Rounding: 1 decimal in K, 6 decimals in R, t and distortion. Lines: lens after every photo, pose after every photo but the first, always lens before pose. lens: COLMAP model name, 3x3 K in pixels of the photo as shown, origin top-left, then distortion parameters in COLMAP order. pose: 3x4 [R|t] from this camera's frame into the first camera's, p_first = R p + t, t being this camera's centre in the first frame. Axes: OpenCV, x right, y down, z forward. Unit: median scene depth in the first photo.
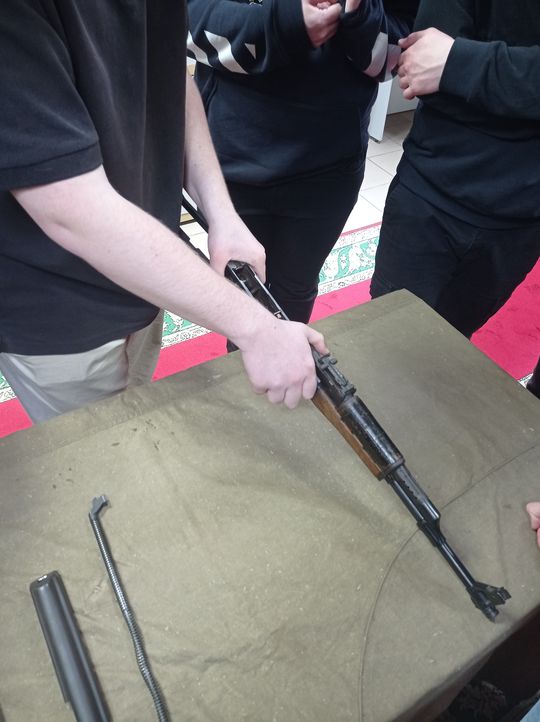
lens RADIAL K [[532.6, 0, 270.0], [0, 532.6, 361.0], [0, 0, 1]] dist [0.064805, -0.144627]
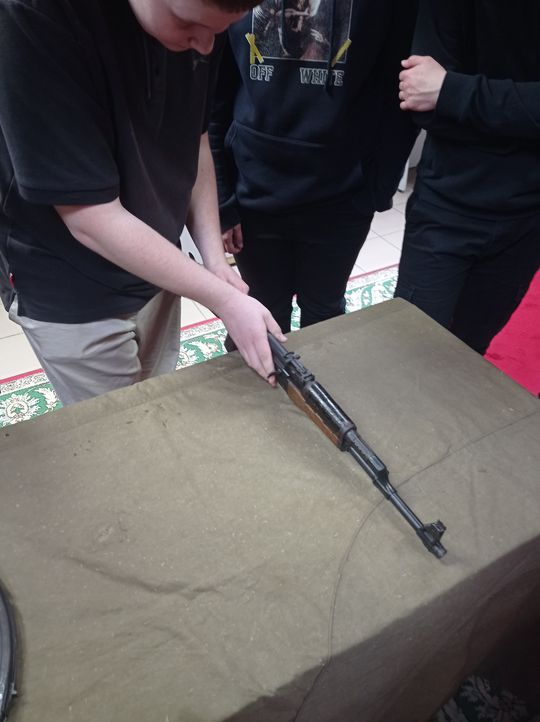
lens RADIAL K [[532.6, 0, 270.0], [0, 532.6, 361.0], [0, 0, 1]] dist [0.064805, -0.144627]
pose [[0.996416, -0.023512, -0.081252, 0.120403], [0.014647, 0.994040, -0.108025, 0.172502], [0.083307, 0.106448, 0.990822, -0.136327]]
